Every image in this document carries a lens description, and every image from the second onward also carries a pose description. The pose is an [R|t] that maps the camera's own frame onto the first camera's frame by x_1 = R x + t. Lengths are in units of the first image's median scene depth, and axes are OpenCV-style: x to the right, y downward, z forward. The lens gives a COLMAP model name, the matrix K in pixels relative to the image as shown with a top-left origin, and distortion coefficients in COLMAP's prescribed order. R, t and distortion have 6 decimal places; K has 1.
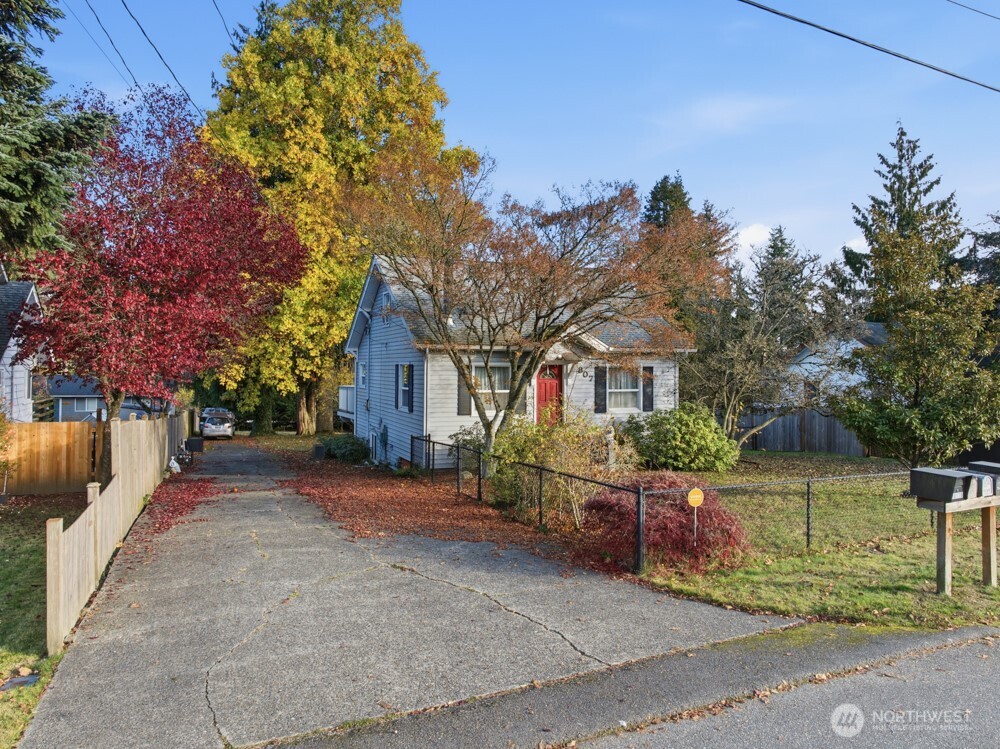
lens RADIAL K [[713.8, 0, 500.0], [0, 713.8, 374.5], [0, 0, 1]] dist [-0.040471, 0.007857]
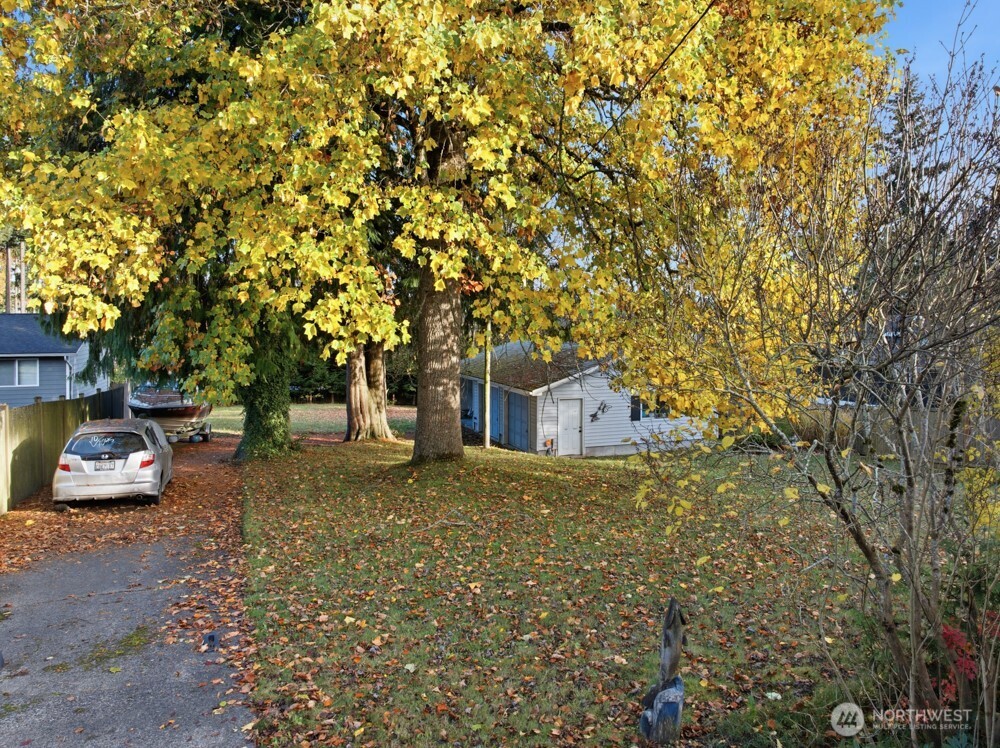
lens RADIAL K [[713.8, 0, 500.0], [0, 713.8, 374.0], [0, 0, 1]] dist [-0.040471, 0.007857]
pose [[0.999532, 0.002137, -0.030522, -0.250968], [-0.000126, 0.997837, 0.065742, 0.019113], [0.030597, -0.065707, 0.997370, 0.794529]]
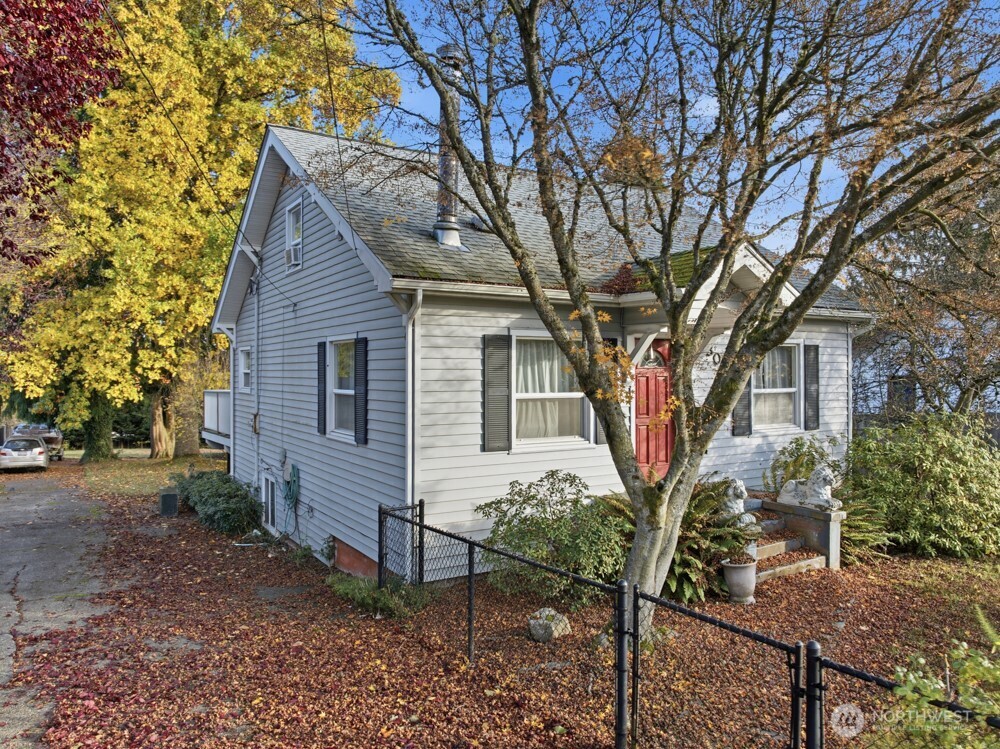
lens RADIAL K [[702.7, 0, 481.6], [0, 702.7, 383.7], [0, 0, 1]] dist [-0.047298, 0.000582]
pose [[0.989088, -0.009489, 0.147020, -0.066517], [0.008595, 0.999940, 0.006720, 0.007291], [-0.147075, -0.005383, 0.989111, 0.317590]]
